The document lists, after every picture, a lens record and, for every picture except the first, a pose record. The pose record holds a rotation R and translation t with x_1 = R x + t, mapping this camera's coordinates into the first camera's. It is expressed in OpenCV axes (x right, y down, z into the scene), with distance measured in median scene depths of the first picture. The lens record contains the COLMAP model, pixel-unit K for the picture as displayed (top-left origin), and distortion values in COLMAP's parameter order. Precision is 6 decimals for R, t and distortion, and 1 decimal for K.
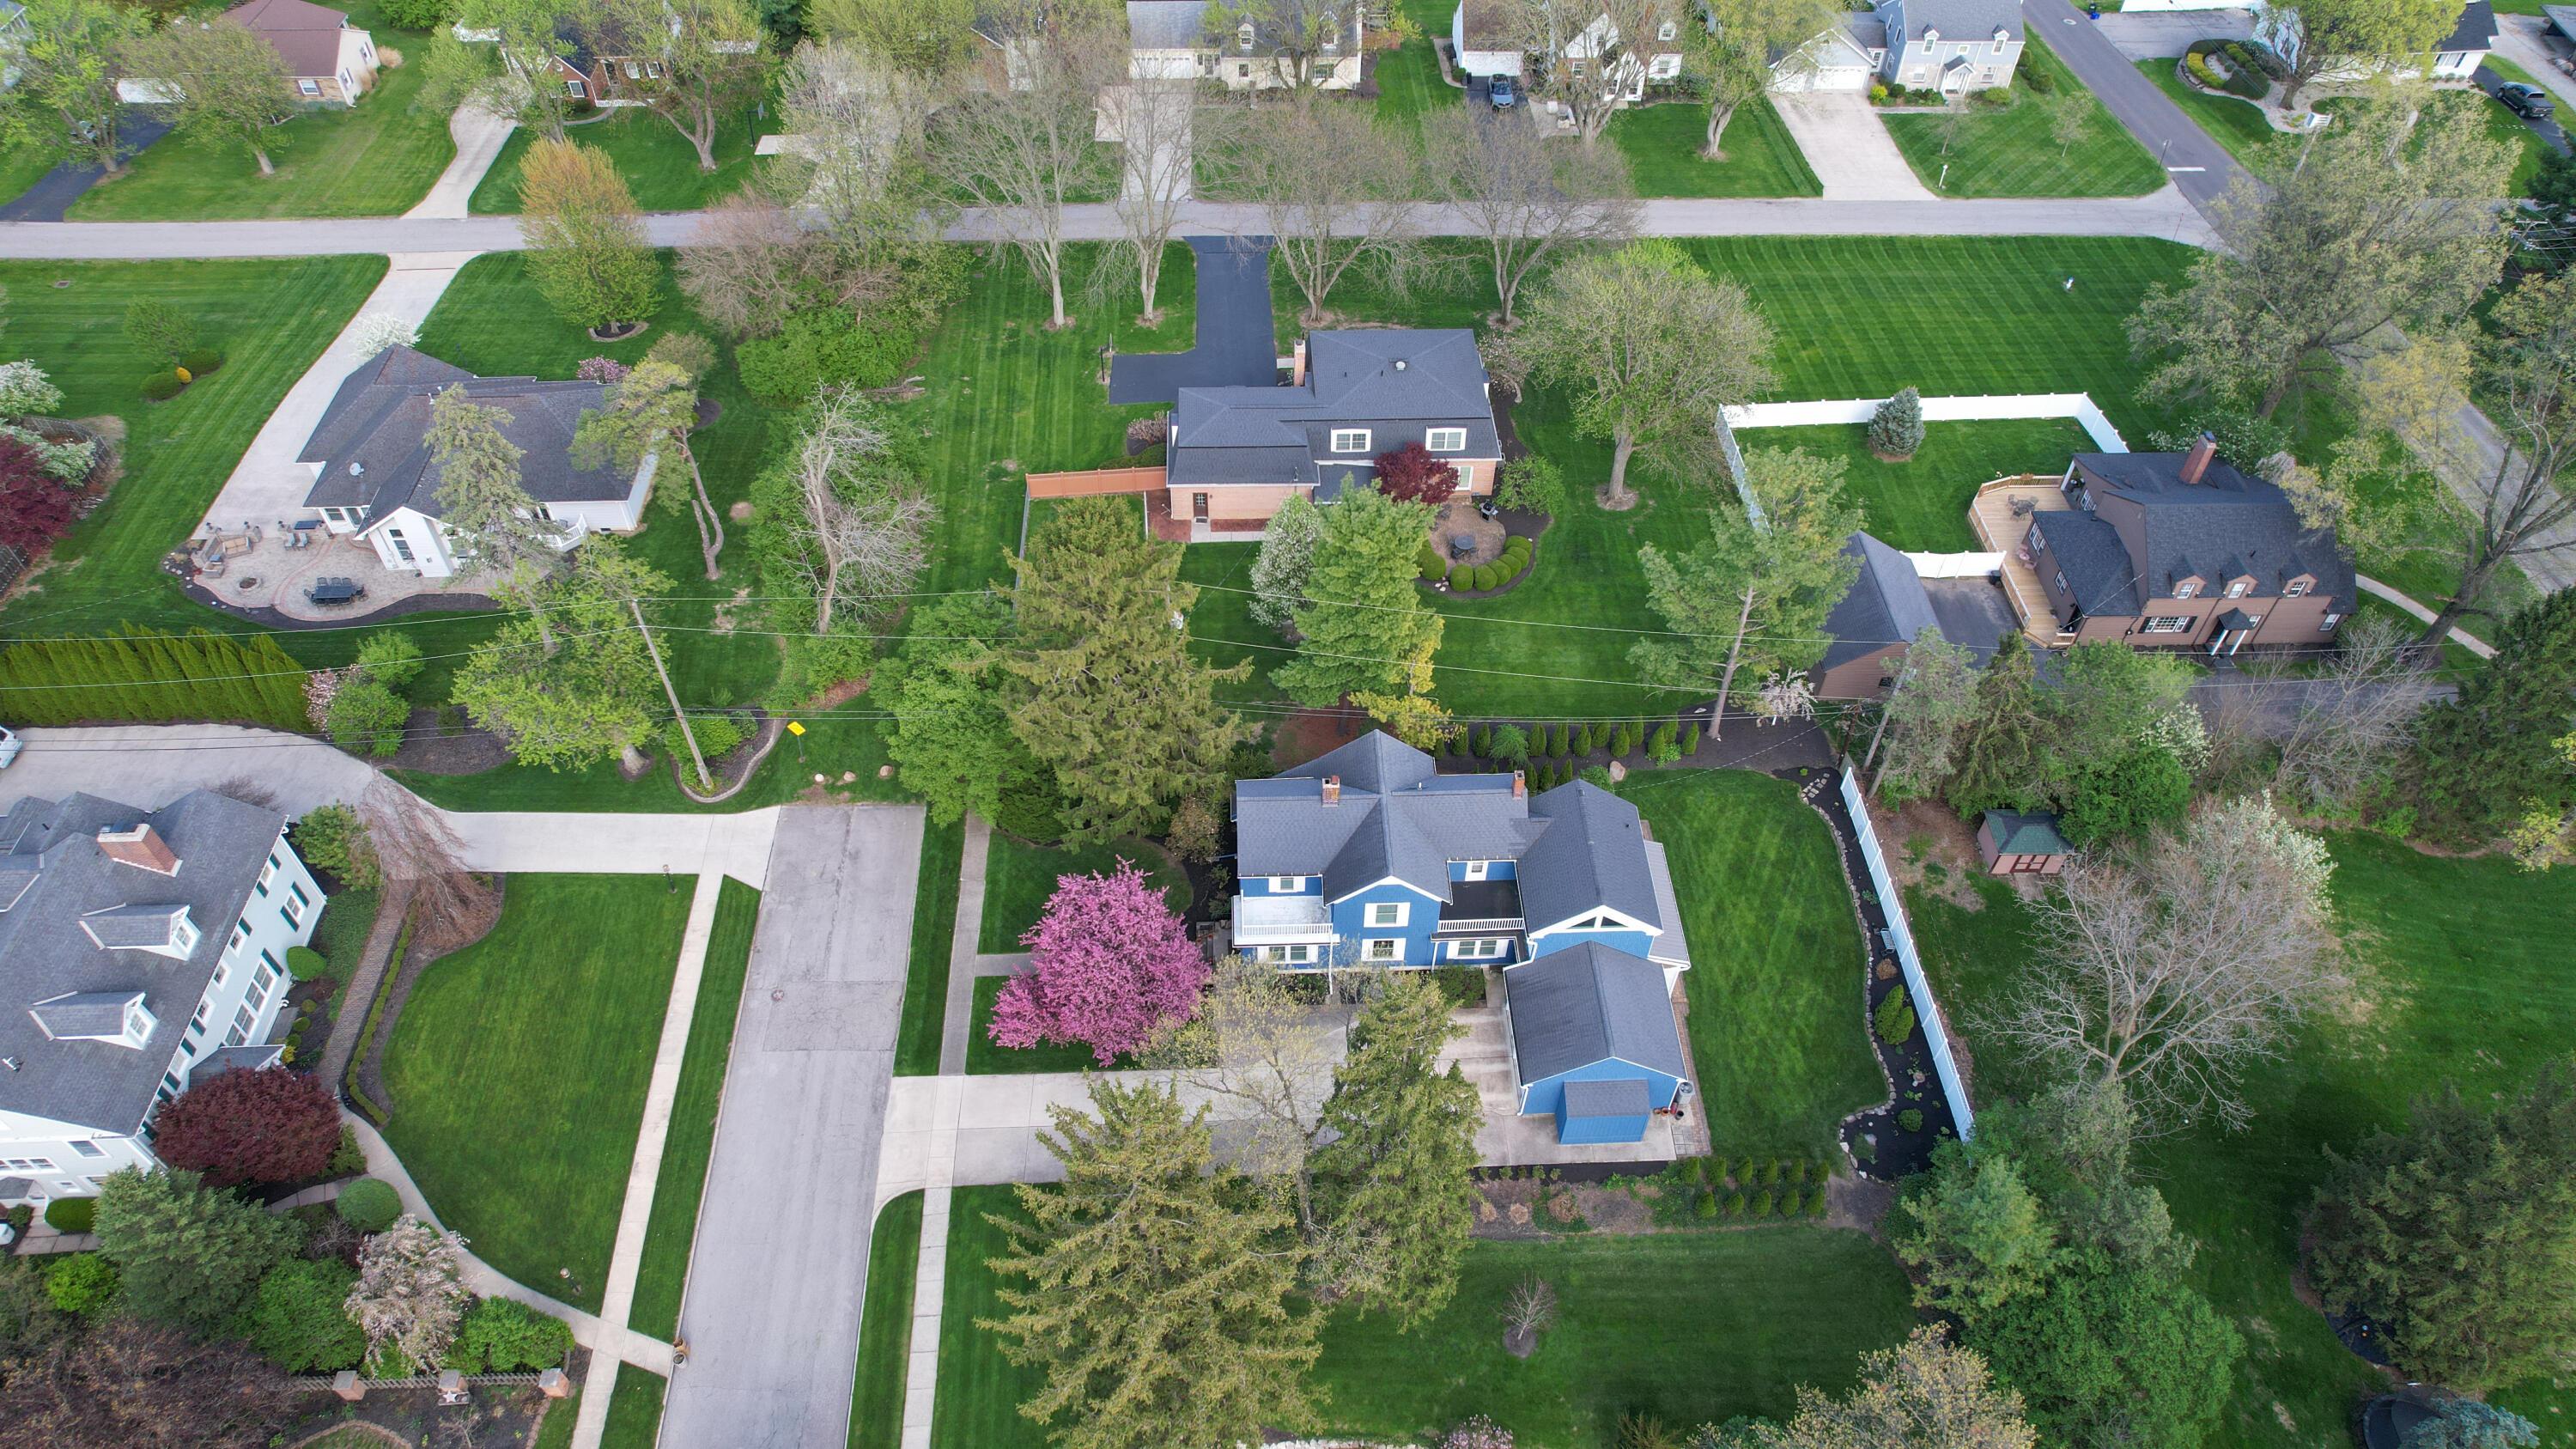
lens RADIAL K [[1649.8, 0, 1298.9], [0, 1649.8, 730.0], [0, 0, 1]] dist [-0.072195, 0.053613]
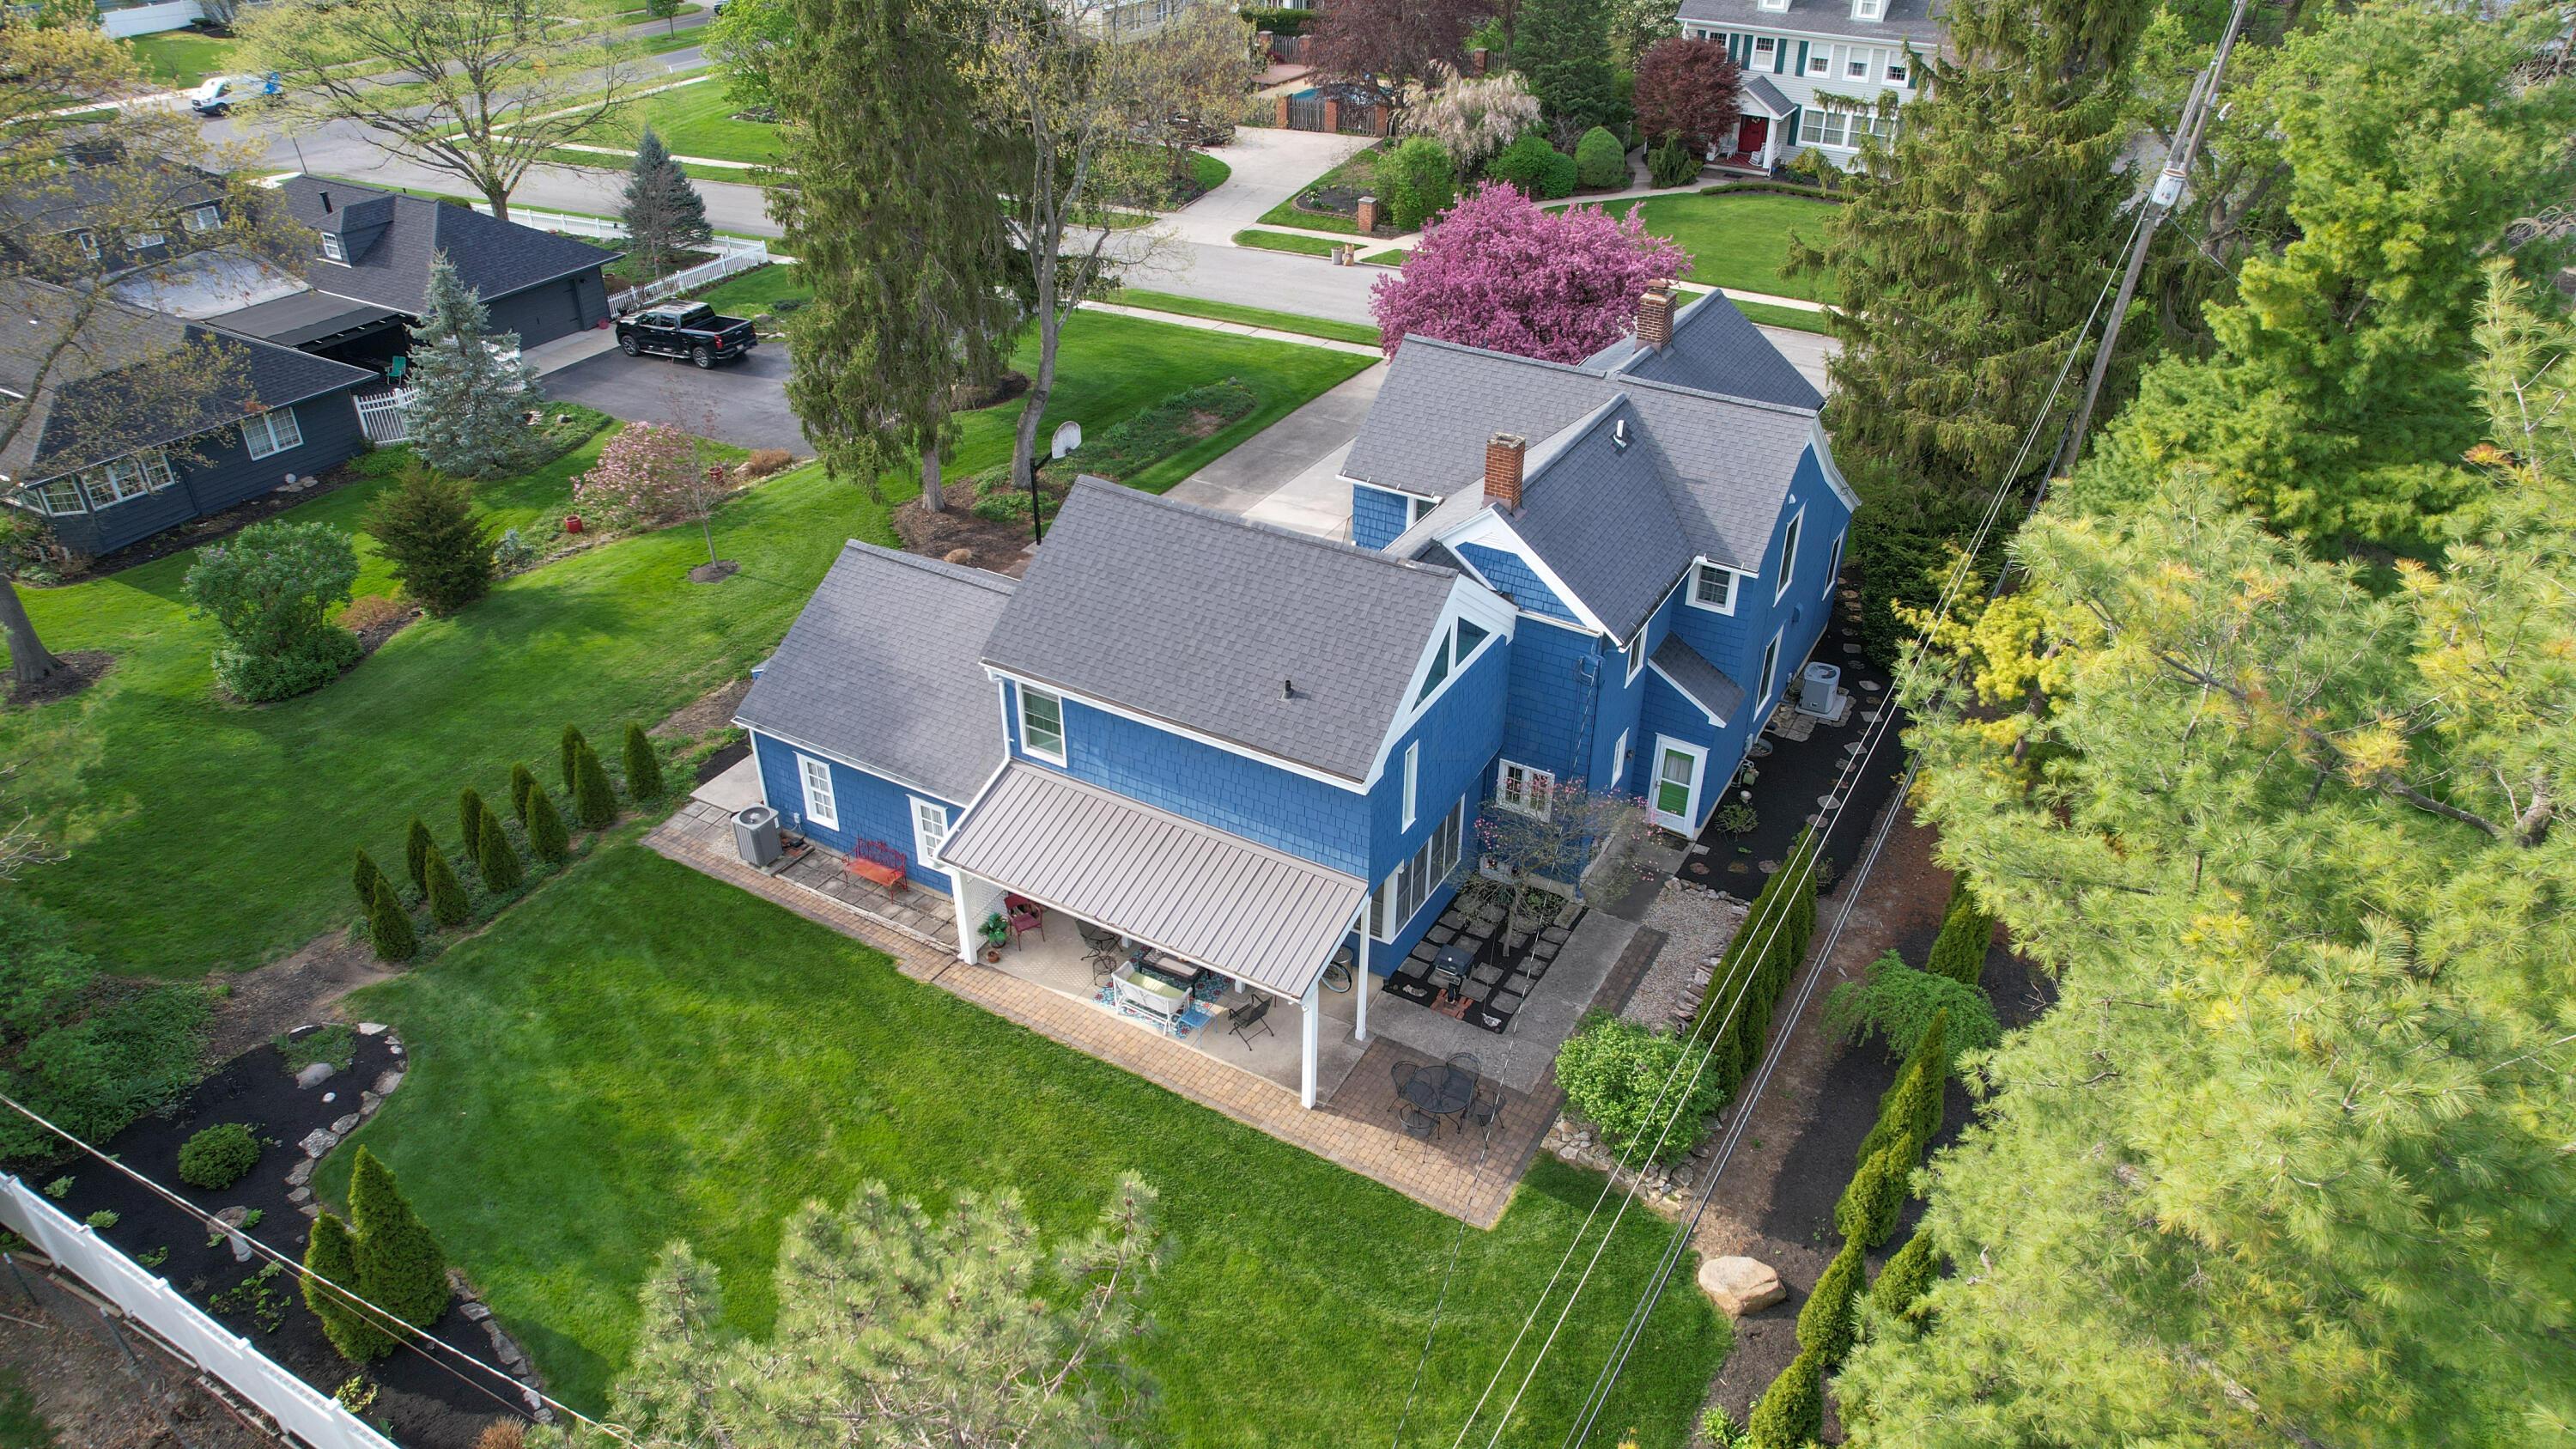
lens RADIAL K [[1649.8, 0, 1298.9], [0, 1649.8, 730.0], [0, 0, 1]] dist [-0.072195, 0.053613]
pose [[-0.532109, 0.433334, -0.727380, 0.461285], [-0.642398, 0.352994, 0.680236, -0.175149], [0.551530, 0.829227, 0.090542, 1.014607]]
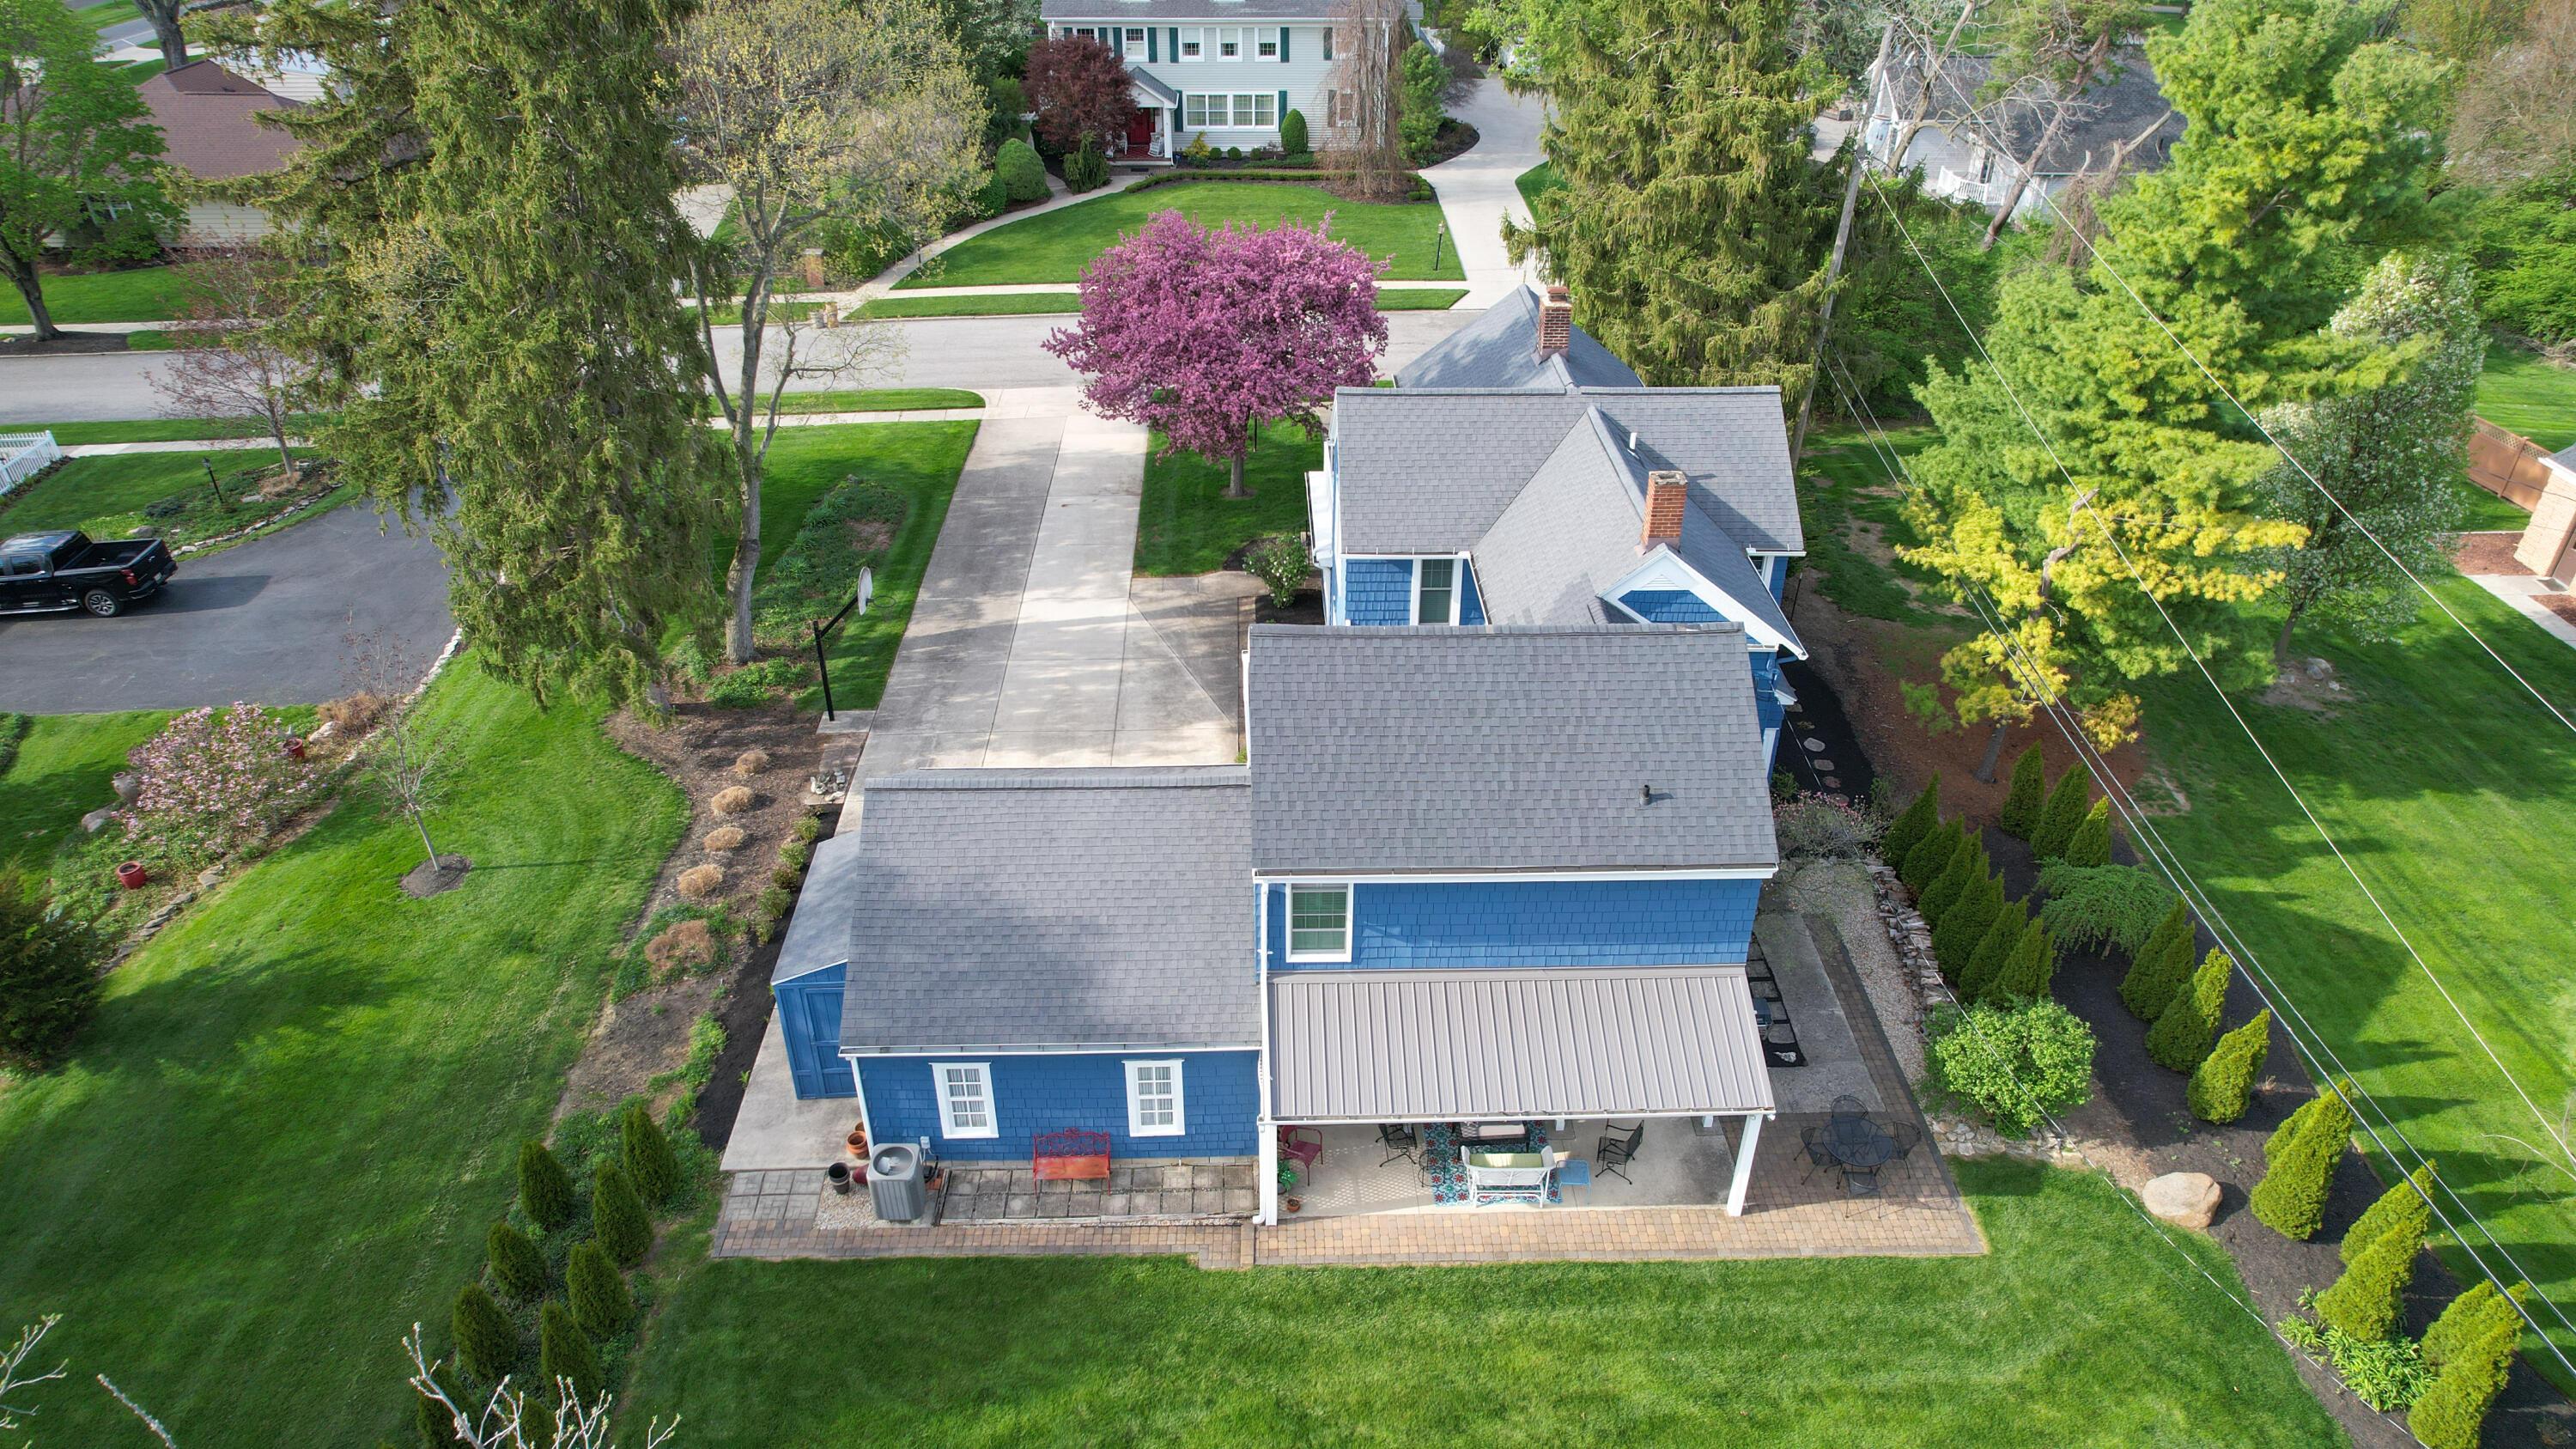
lens RADIAL K [[1649.8, 0, 1298.9], [0, 1649.8, 730.0], [0, 0, 1]] dist [-0.072195, 0.053613]
pose [[-0.008842, 0.519302, -0.854545, 0.469073], [-0.752177, 0.559651, 0.347879, -0.006502], [0.658901, 0.645845, 0.385659, 0.864483]]
